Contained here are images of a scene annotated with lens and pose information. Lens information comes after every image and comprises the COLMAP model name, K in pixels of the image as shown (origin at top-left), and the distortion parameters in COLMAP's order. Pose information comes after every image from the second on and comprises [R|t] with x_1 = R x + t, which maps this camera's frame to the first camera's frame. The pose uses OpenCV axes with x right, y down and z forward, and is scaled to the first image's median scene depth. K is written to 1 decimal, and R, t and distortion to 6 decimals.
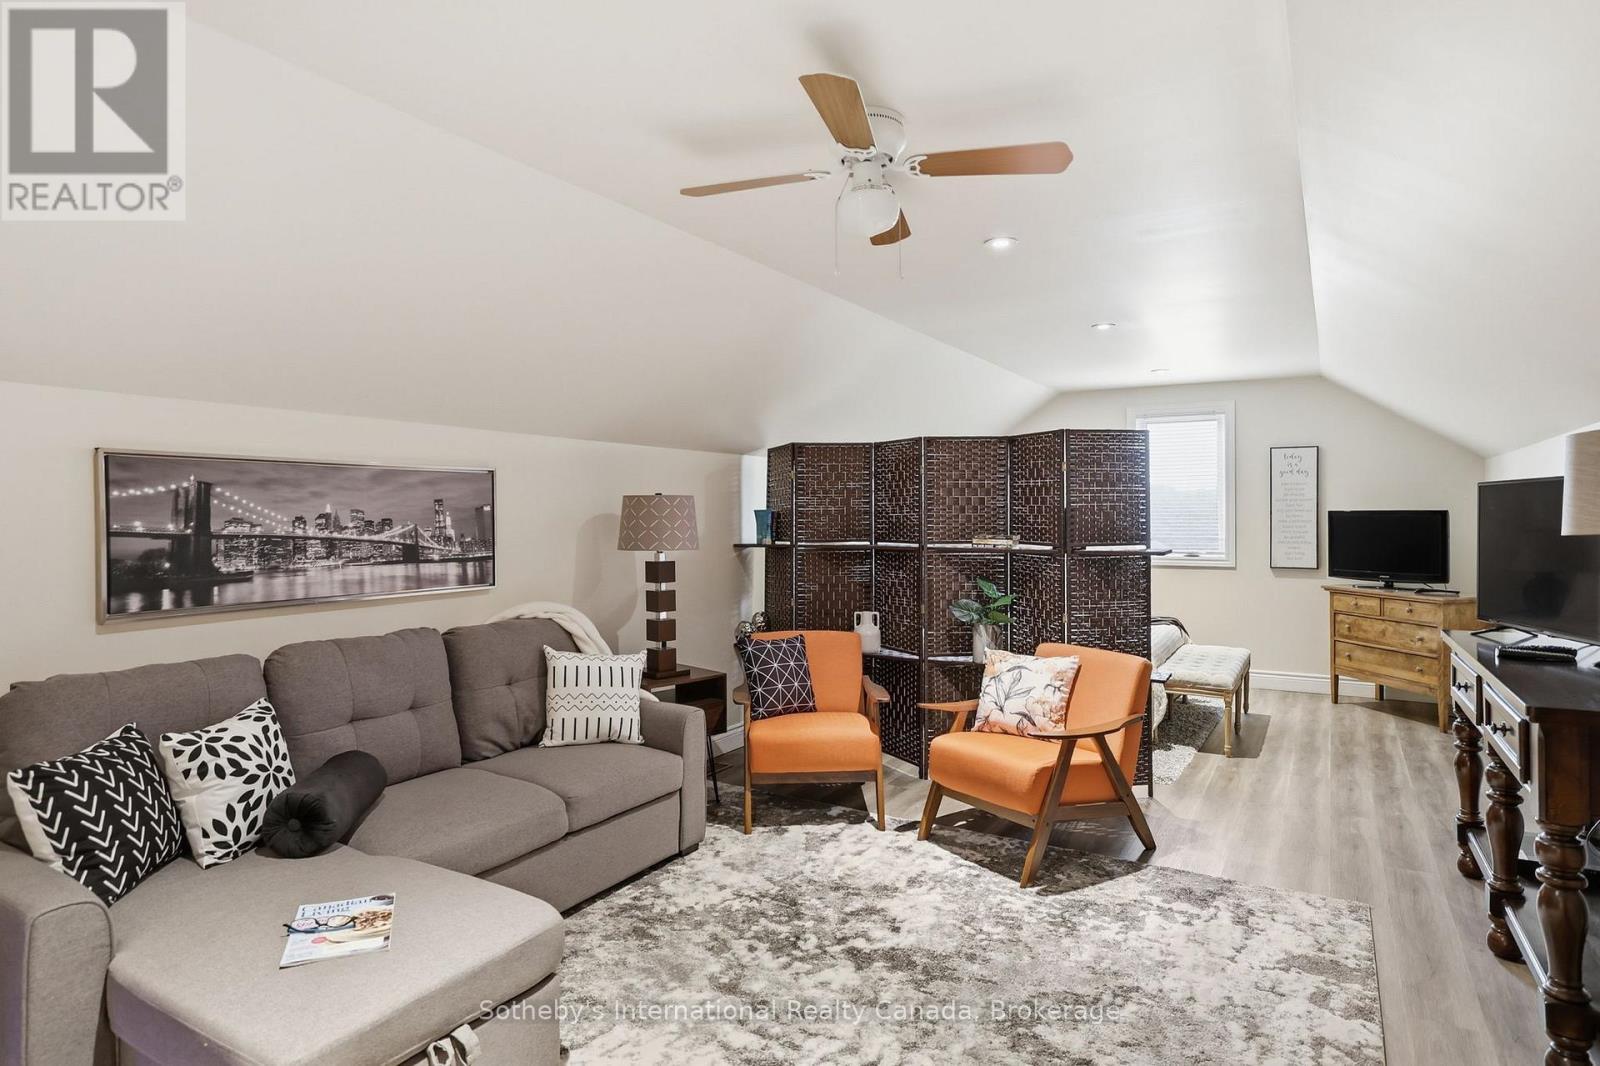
lens RADIAL K [[901.6, 0, 796.8], [0, 901.6, 522.5], [0, 0, 1]] dist [-0.013618, 0.005785]
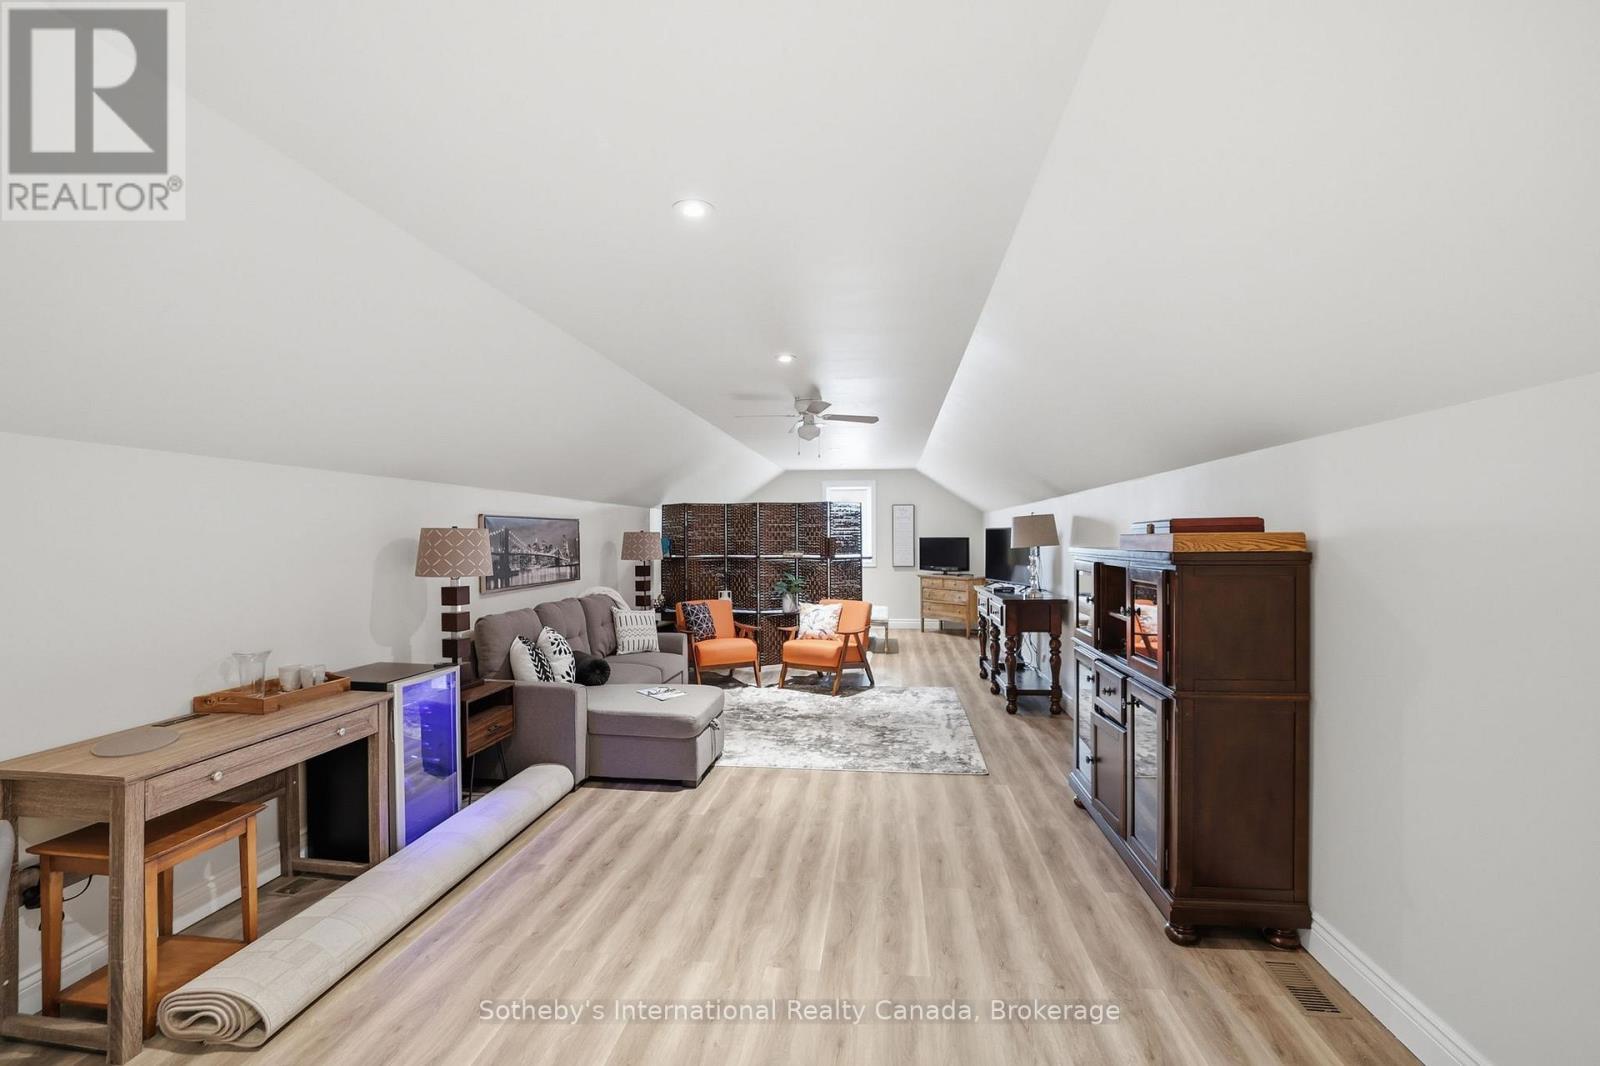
lens RADIAL K [[728.0, 0, 798.4], [0, 728.0, 539.2], [0, 0, 1]] dist [-0.022433, 0.012075]
pose [[0.912237, -0.003851, 0.409644, -0.574440], [0.006399, 0.999968, -0.004850, -0.005629], [-0.409613, 0.007046, 0.912232, -0.675858]]
